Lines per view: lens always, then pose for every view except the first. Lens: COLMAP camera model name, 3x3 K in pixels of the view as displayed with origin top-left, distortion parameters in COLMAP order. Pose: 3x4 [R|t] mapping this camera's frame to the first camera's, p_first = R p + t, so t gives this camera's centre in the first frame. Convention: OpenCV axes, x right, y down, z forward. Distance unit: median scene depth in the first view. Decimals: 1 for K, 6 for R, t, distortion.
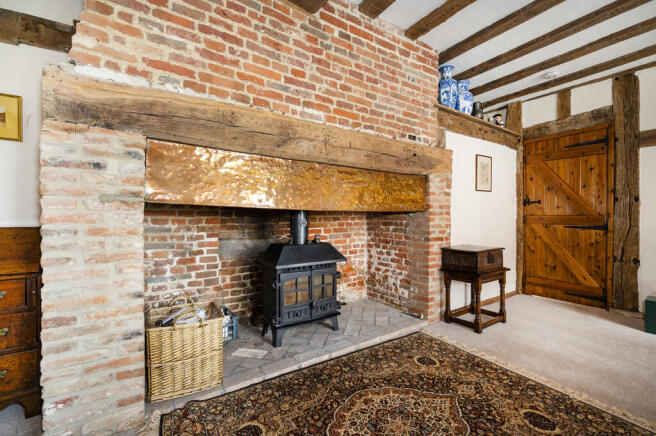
lens RADIAL K [[281.1, 0, 327.8], [0, 281.1, 221.9], [0, 0, 1]] dist [-0.001260, -0.000297]
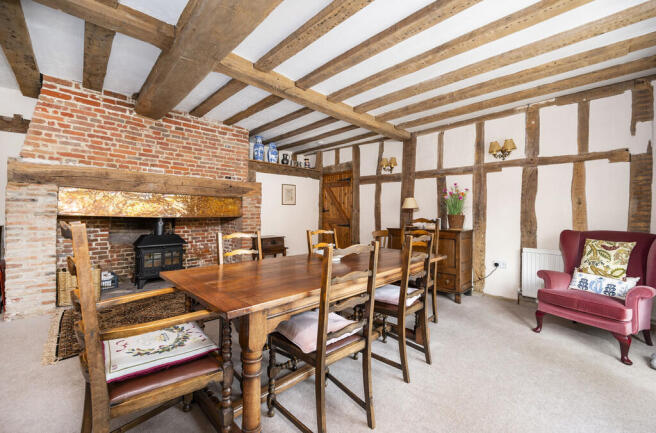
lens RADIAL K [[268.9, 0, 328.0], [0, 268.9, 216.5], [0, 0, 1]] dist [0.000051, 0.000089]
pose [[0.979698, 0.007929, 0.200322, 0.785917], [-0.006414, 0.999946, -0.008212, -0.042350], [-0.200377, 0.006761, 0.979696, -1.164849]]
